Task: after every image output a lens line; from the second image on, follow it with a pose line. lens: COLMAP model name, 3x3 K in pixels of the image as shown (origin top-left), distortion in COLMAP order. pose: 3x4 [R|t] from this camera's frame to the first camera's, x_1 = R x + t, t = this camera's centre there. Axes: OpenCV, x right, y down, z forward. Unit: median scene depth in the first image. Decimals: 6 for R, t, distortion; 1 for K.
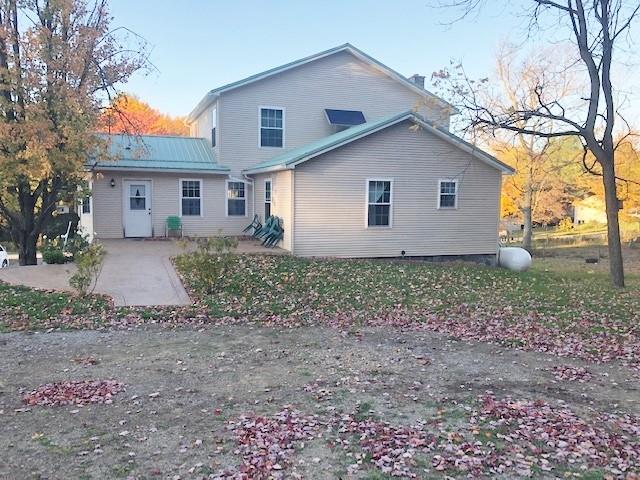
lens RADIAL K [[517.0, 0, 319.3], [0, 517.0, 240.6], [0, 0, 1]] dist [0.003588, 0.017603]
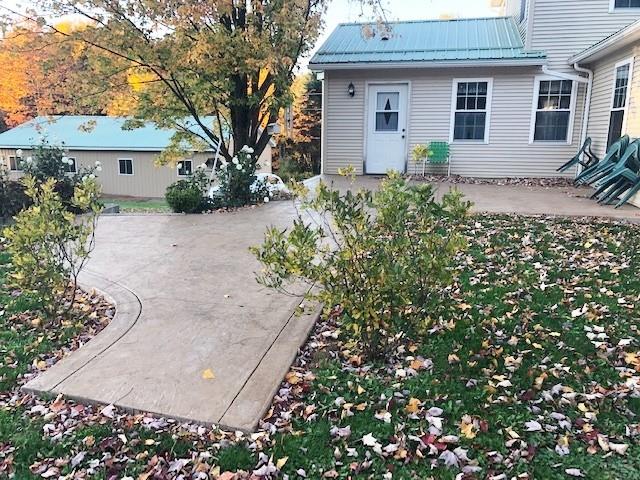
lens RADIAL K [[517.0, 0, 315.8], [0, 517.0, 240.2], [0, 0, 1]] dist [0.003588, 0.017603]
pose [[0.816765, 0.108414, -0.566694, -0.039157], [-0.042106, 0.990769, 0.128858, -0.003895], [0.575432, -0.081385, 0.813790, 0.405321]]
